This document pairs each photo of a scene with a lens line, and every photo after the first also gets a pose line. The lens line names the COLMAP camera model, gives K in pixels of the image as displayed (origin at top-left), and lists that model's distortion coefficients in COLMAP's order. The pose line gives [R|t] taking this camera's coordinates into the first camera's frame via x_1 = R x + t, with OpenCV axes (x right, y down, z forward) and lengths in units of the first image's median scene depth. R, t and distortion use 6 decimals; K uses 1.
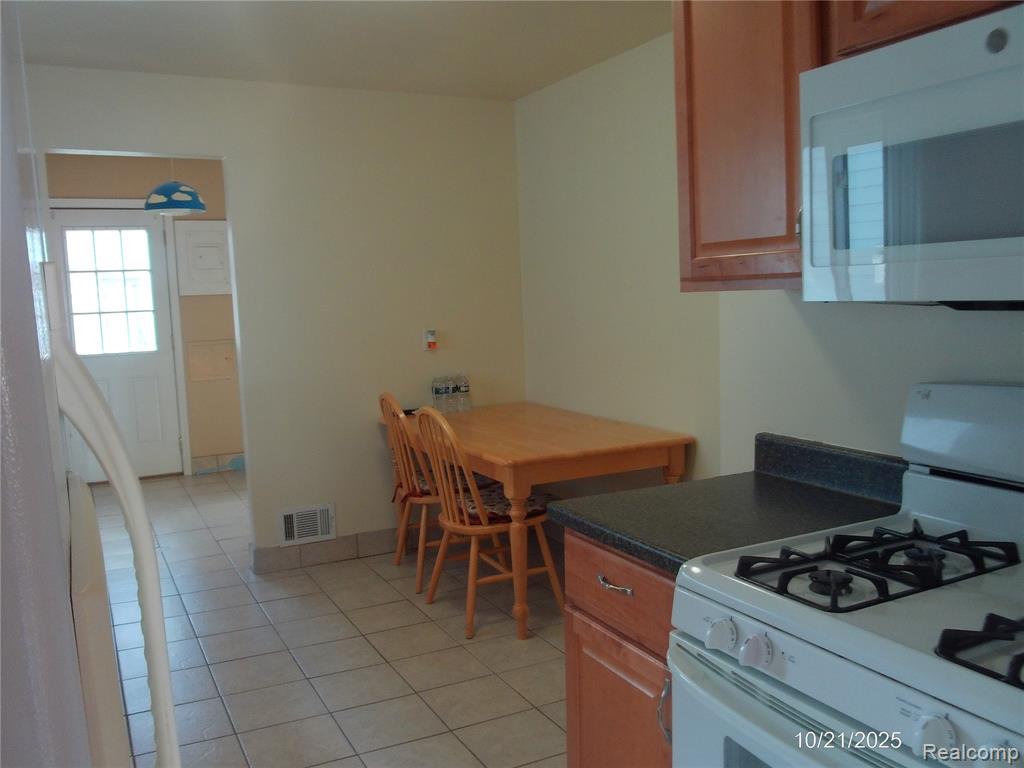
lens RADIAL K [[884.6, 0, 490.2], [0, 884.6, 382.4], [0, 0, 1]] dist [0.002913, 0.001404]
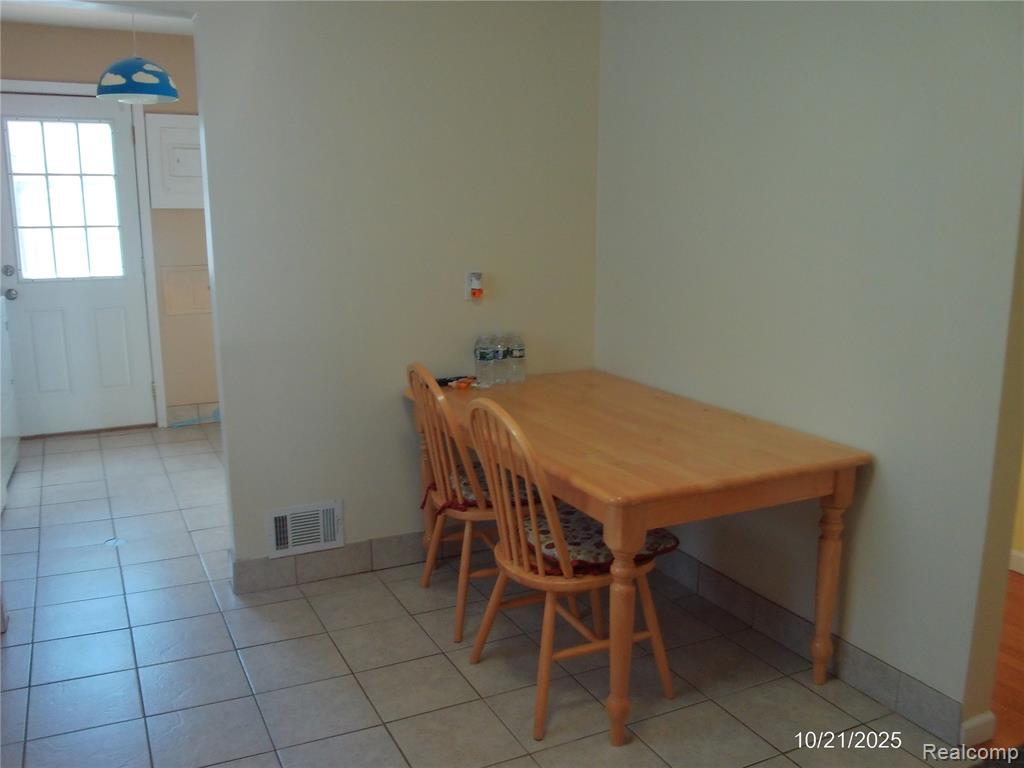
lens RADIAL K [[863.7, 0, 512.0], [0, 863.7, 384.0], [0, 0, 1]] dist [-0.028853, -0.002006]
pose [[0.998816, 0.036491, 0.032187, -0.060235], [-0.039445, 0.994550, 0.096514, -0.039304], [-0.028490, -0.097670, 0.994811, 0.281392]]
